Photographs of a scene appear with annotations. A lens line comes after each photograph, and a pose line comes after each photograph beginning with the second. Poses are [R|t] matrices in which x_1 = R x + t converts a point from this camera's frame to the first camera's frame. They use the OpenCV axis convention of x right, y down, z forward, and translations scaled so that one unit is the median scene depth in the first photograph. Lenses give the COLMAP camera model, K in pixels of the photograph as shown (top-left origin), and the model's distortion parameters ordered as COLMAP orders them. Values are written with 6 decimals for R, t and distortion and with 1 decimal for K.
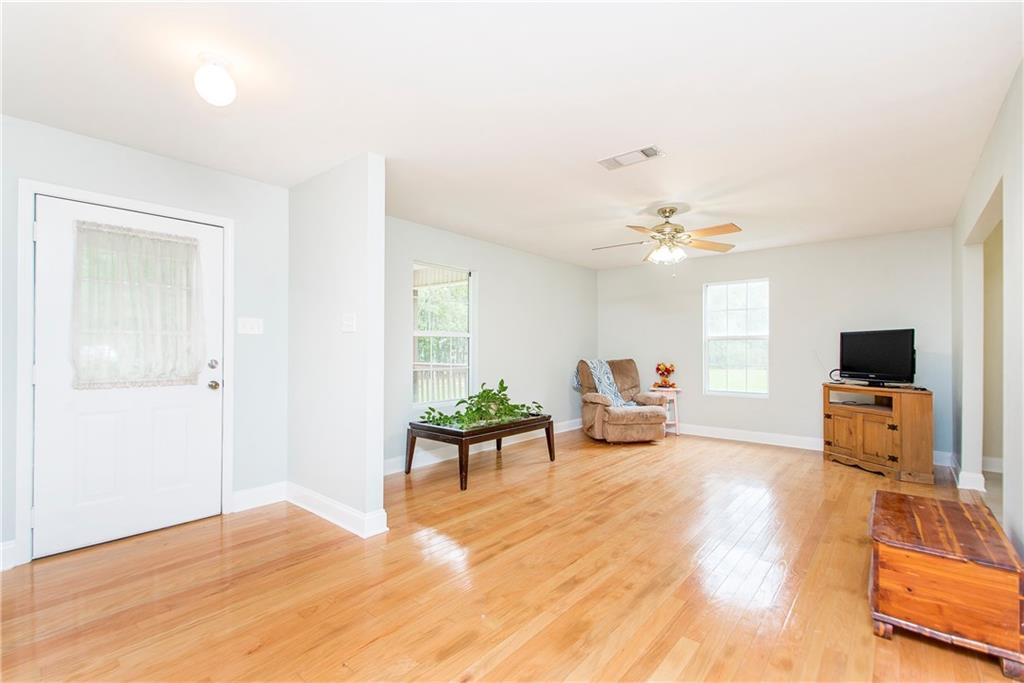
lens RADIAL K [[461.7, 0, 508.0], [0, 461.7, 346.6], [0, 0, 1]] dist [0.012399, -0.006005]
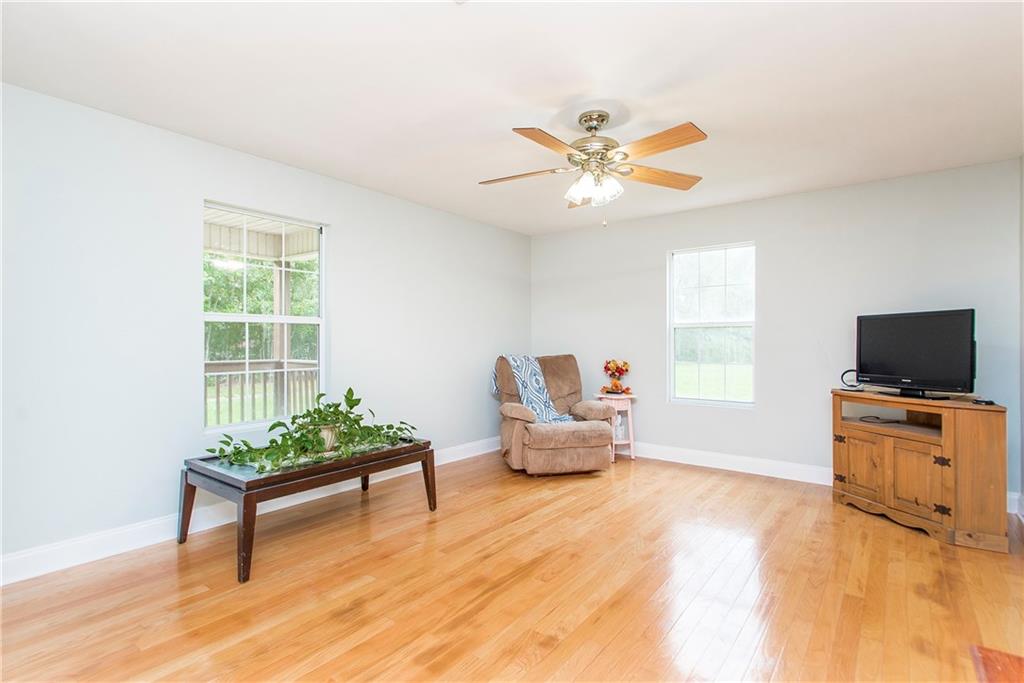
lens RADIAL K [[461.7, 0, 516.1], [0, 461.7, 340.1], [0, 0, 1]] dist [0.012399, -0.006005]
pose [[0.999515, -0.001162, 0.031131, 0.200884], [0.001077, 0.999996, 0.002749, 0.002348], [-0.031134, -0.002714, 0.999512, 0.347468]]
